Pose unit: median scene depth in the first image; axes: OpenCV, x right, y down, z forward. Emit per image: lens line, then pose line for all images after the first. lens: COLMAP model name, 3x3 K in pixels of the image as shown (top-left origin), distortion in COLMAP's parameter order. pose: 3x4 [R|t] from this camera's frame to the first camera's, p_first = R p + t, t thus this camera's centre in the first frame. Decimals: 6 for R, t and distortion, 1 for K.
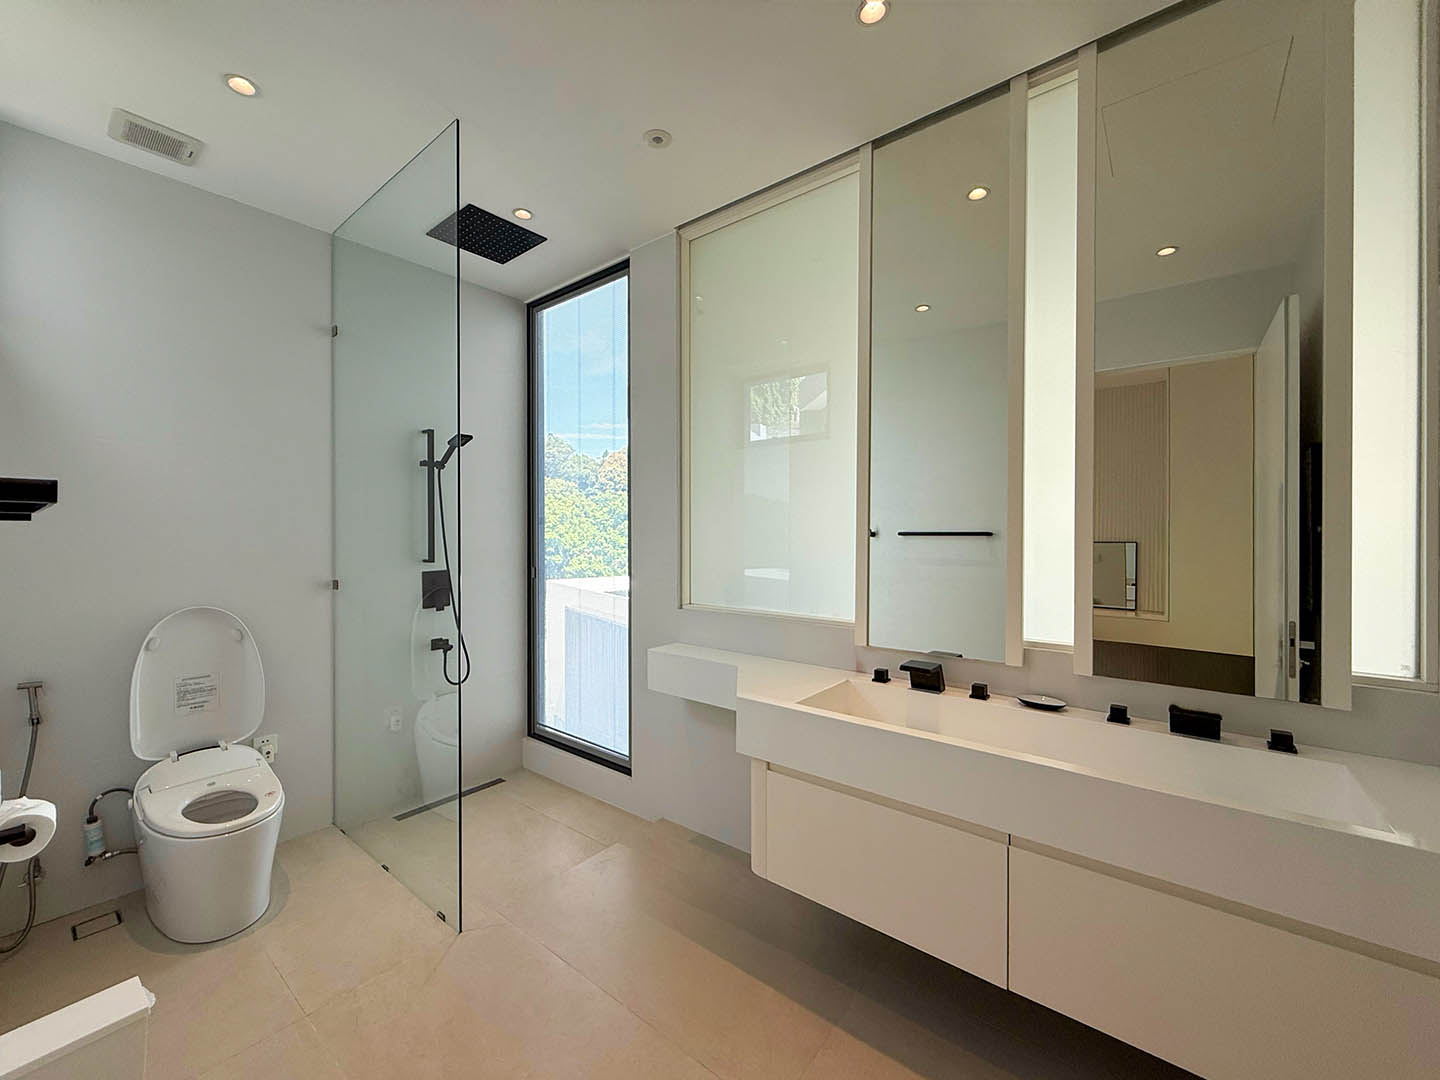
lens RADIAL K [[577.5, 0, 716.0], [0, 577.5, 531.6], [0, 0, 1]] dist [0.000113, -0.000013]
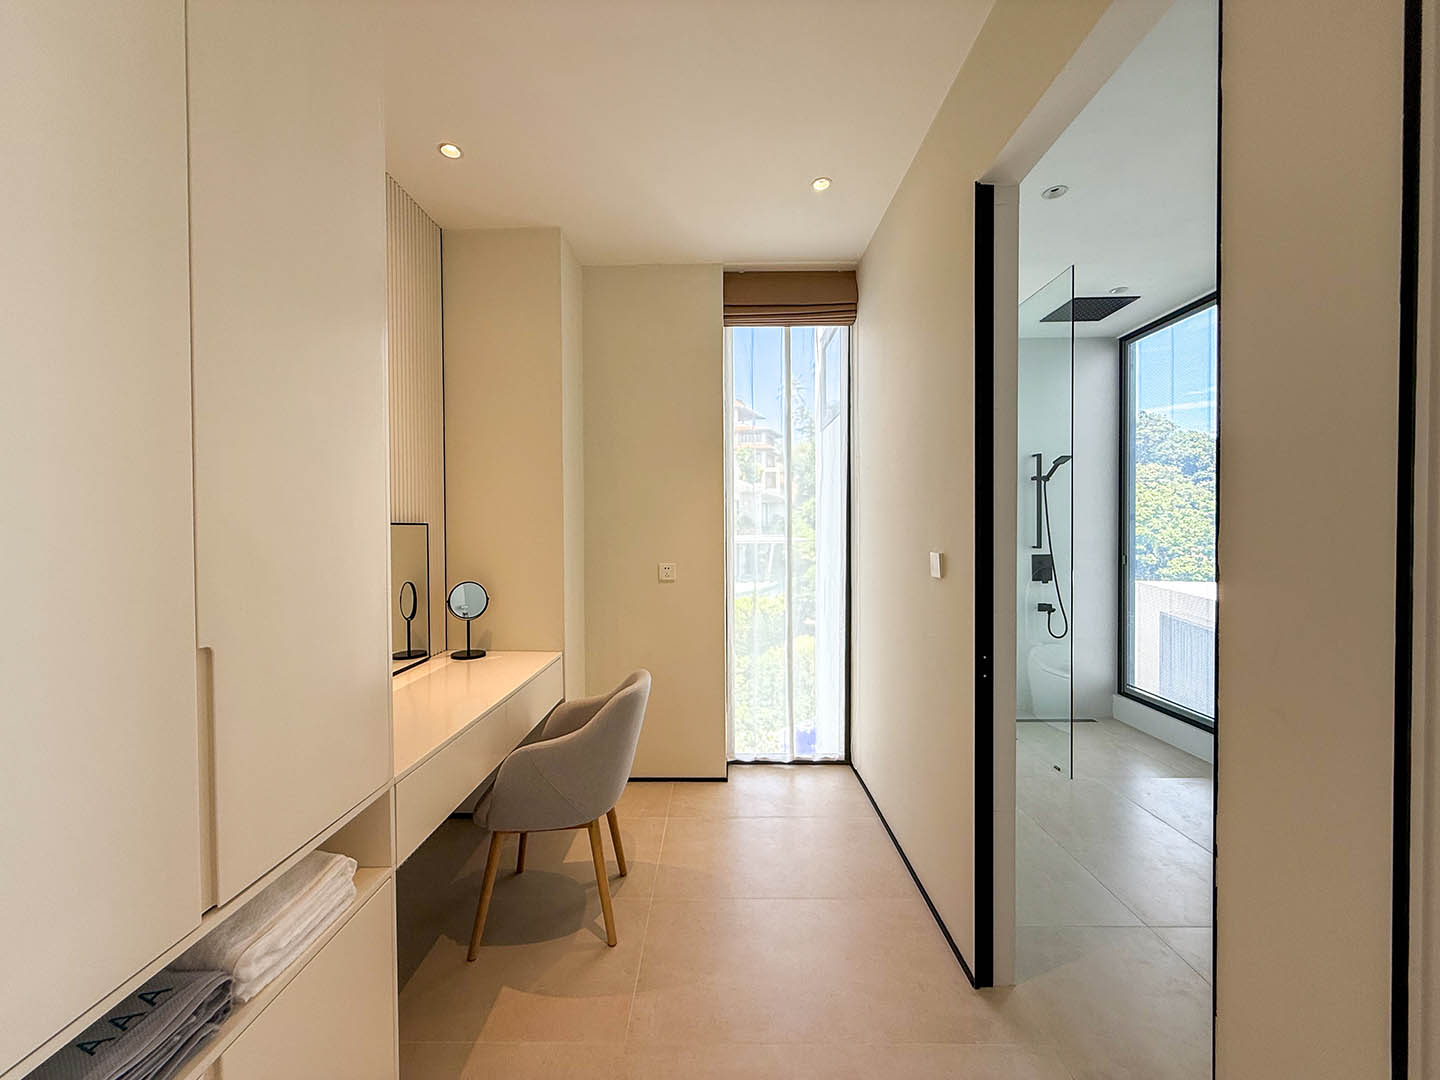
lens RADIAL K [[580.9, 0, 715.7], [0, 580.9, 533.6], [0, 0, 1]] dist [0.008702, -0.000037]
pose [[0.614891, 0.008149, -0.788570, 0.037472], [0.001045, 0.999937, 0.011148, 0.000205], [0.788611, -0.007679, 0.614844, -0.131229]]
